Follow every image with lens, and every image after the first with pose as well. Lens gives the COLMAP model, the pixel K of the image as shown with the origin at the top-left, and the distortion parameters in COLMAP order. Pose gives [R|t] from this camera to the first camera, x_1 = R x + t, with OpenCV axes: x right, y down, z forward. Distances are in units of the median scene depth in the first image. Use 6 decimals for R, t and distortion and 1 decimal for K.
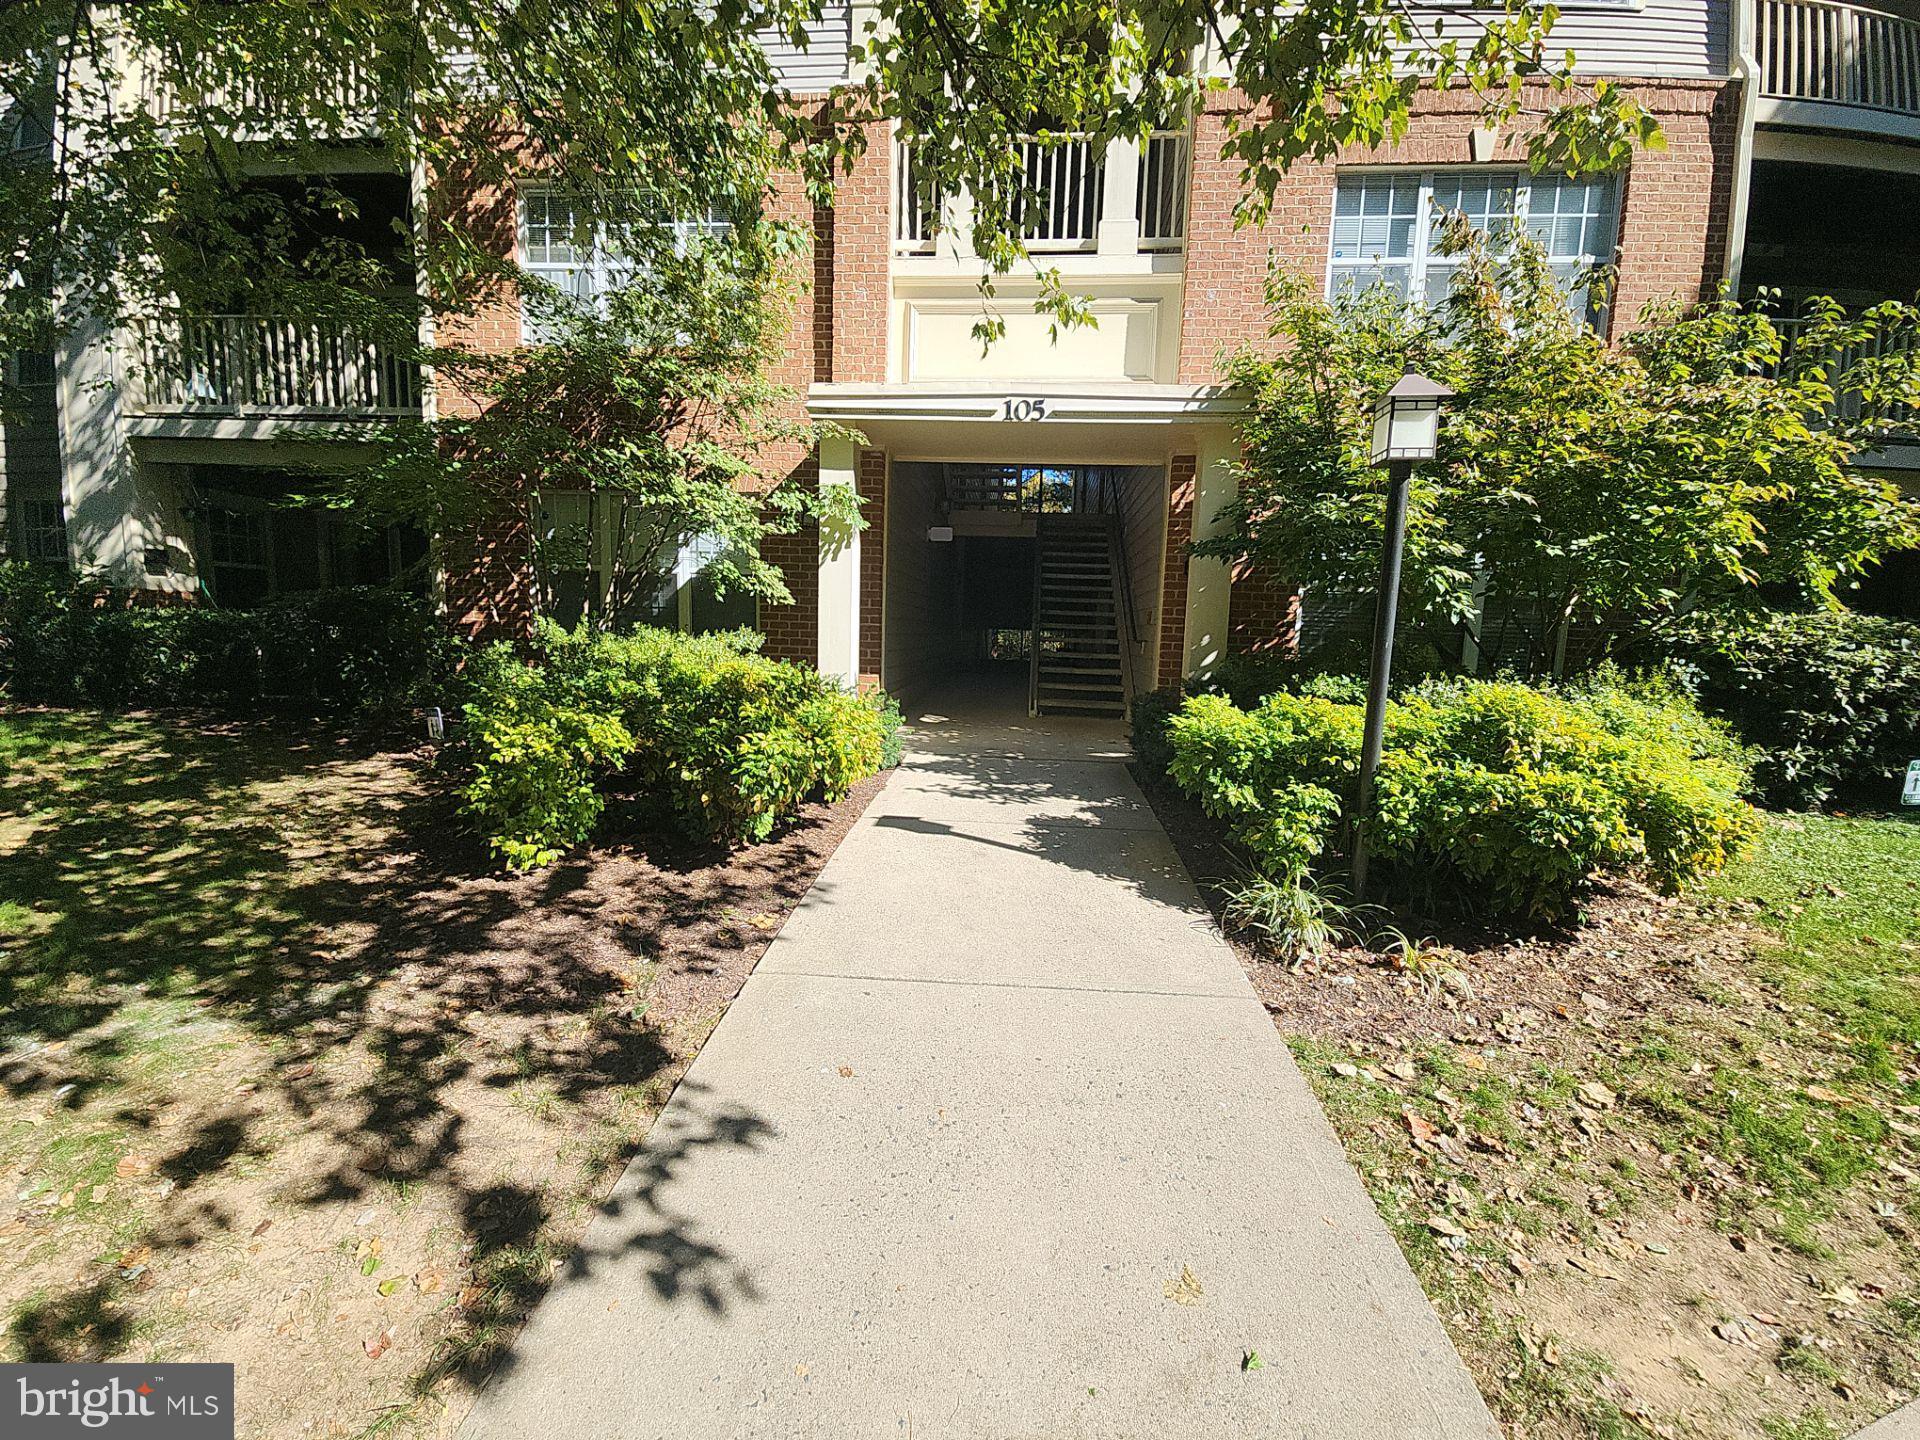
lens RADIAL K [[784.8, 0, 963.5], [0, 784.8, 726.8], [0, 0, 1]] dist [0.028585, -0.019687]
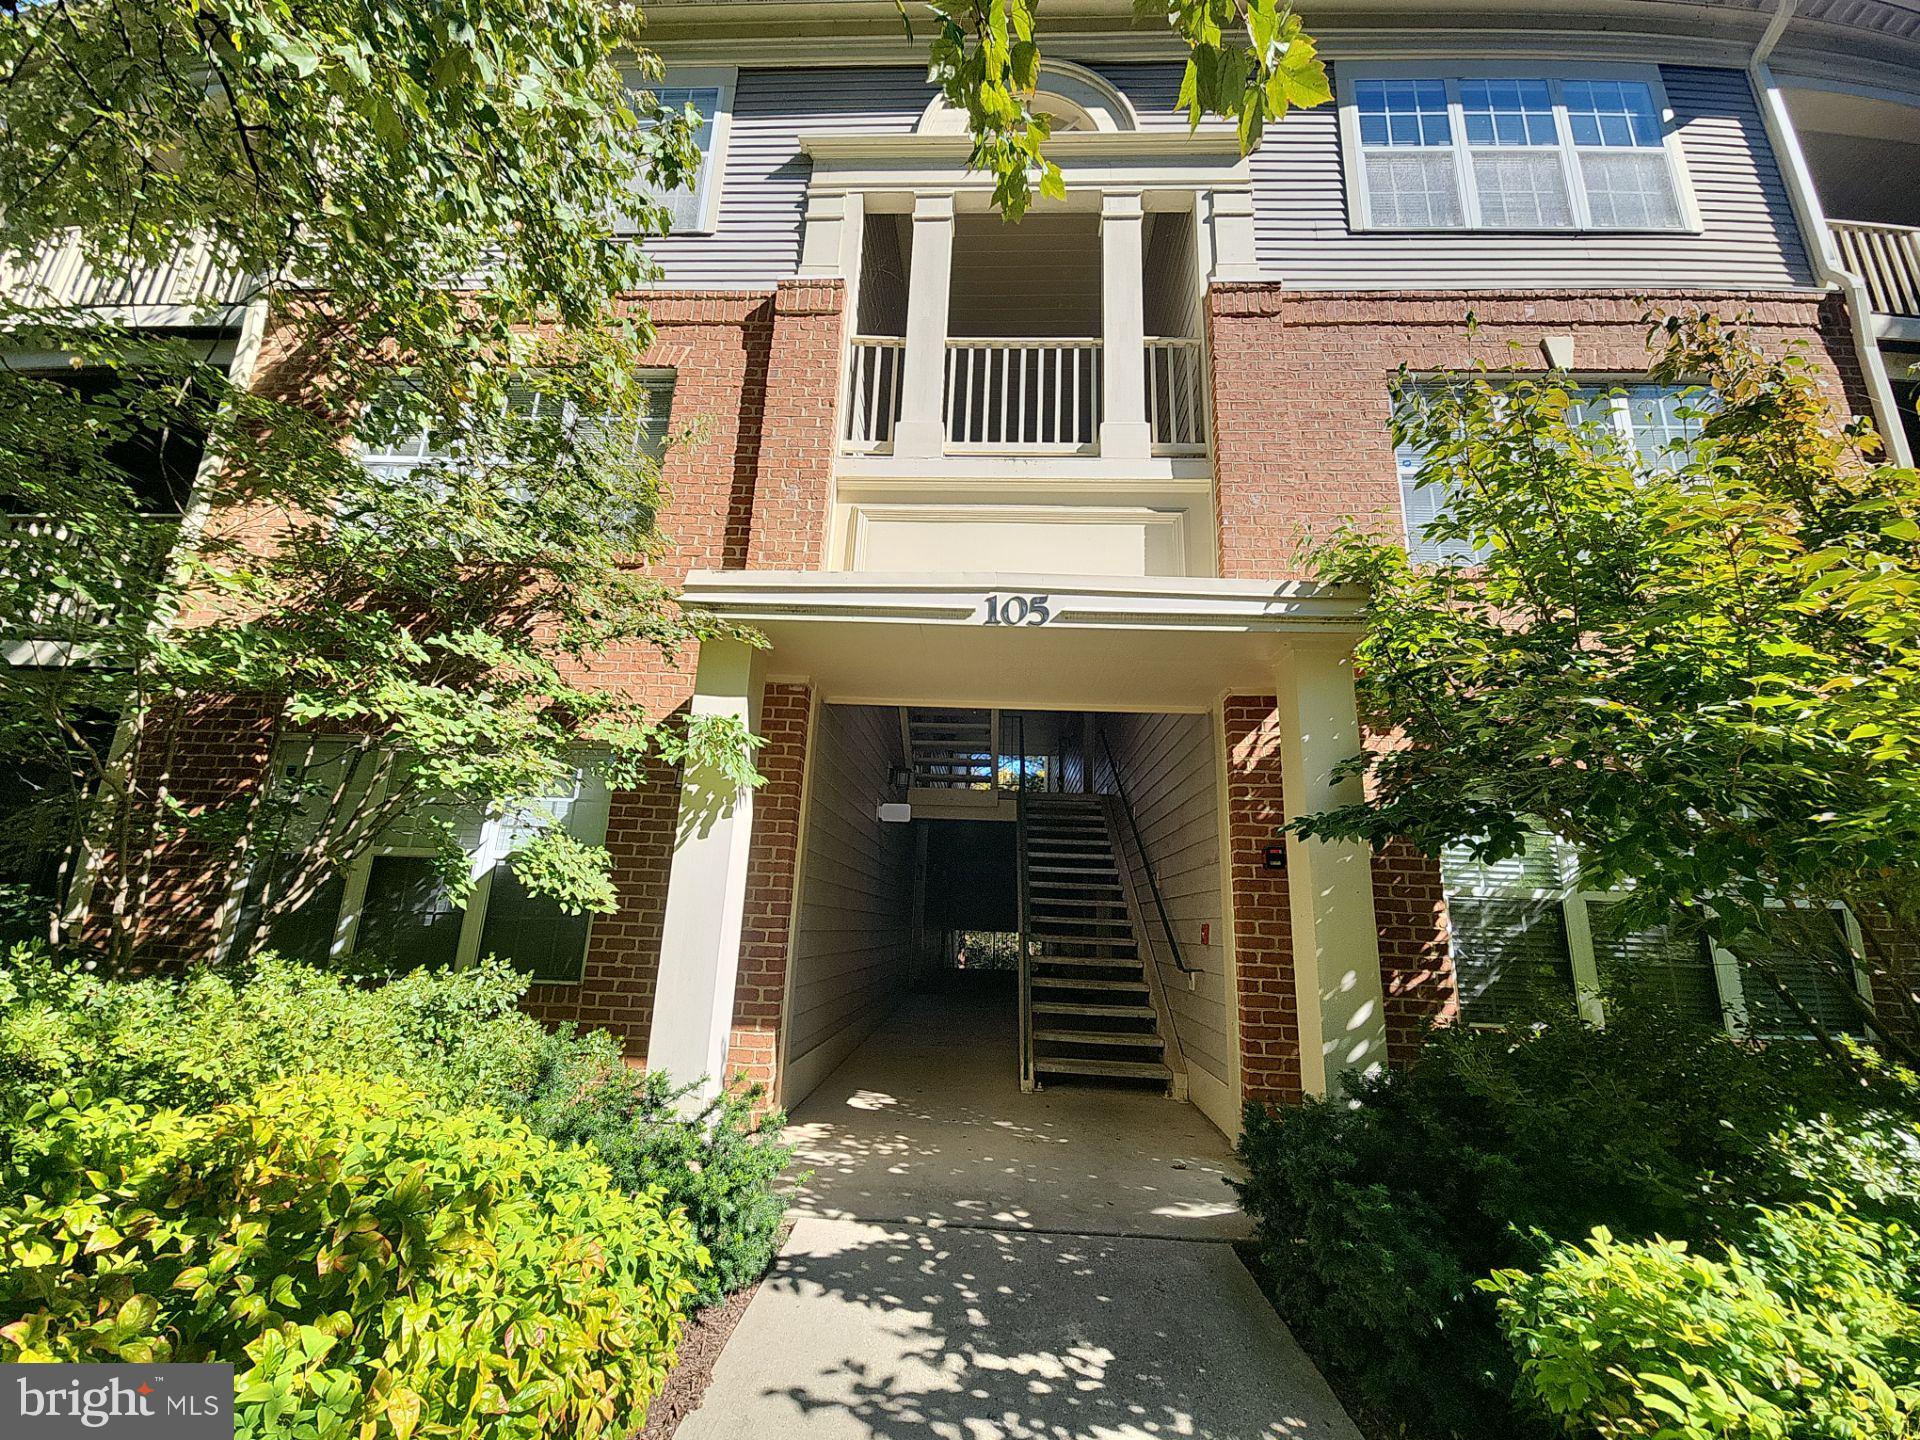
lens RADIAL K [[777.2, 0, 958.7], [0, 777.2, 720.7], [0, 0, 1]] dist [0.000332, -0.000462]
pose [[0.999230, 0.016572, 0.035552, 0.007329], [-0.002213, 0.928744, -0.370715, -0.076297], [-0.039162, 0.370351, 0.928066, 0.414567]]
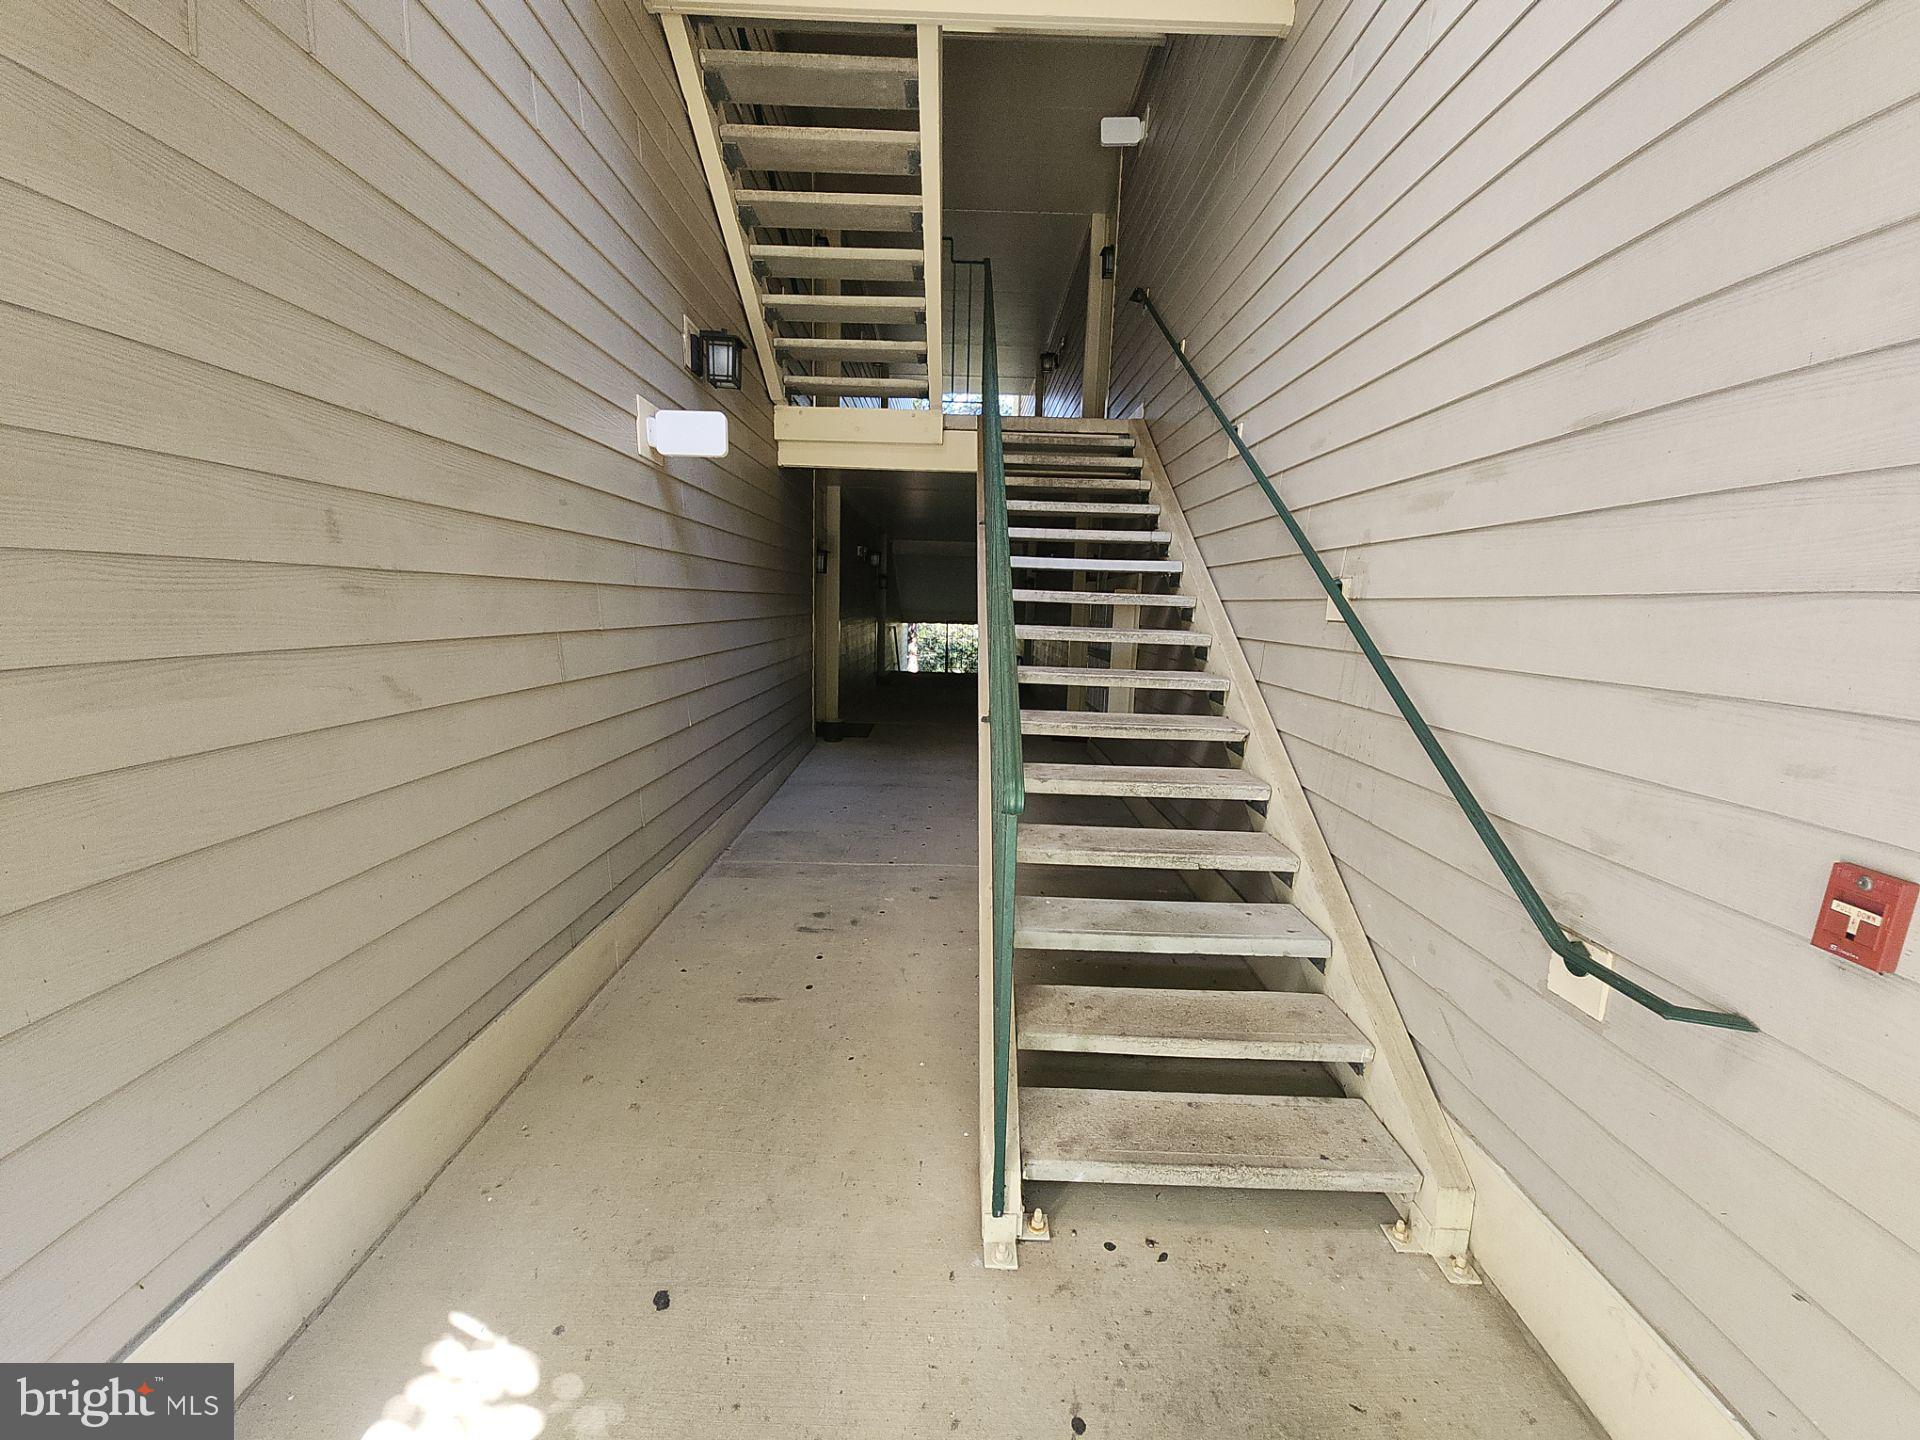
lens RADIAL K [[777.2, 0, 958.7], [0, 777.2, 720.7], [0, 0, 1]] dist [0.000332, -0.000462]
pose [[0.996410, -0.010449, 0.084011, 0.078754], [0.006924, 0.999088, 0.042140, -0.221448], [-0.084375, -0.041407, 0.995573, 1.051778]]
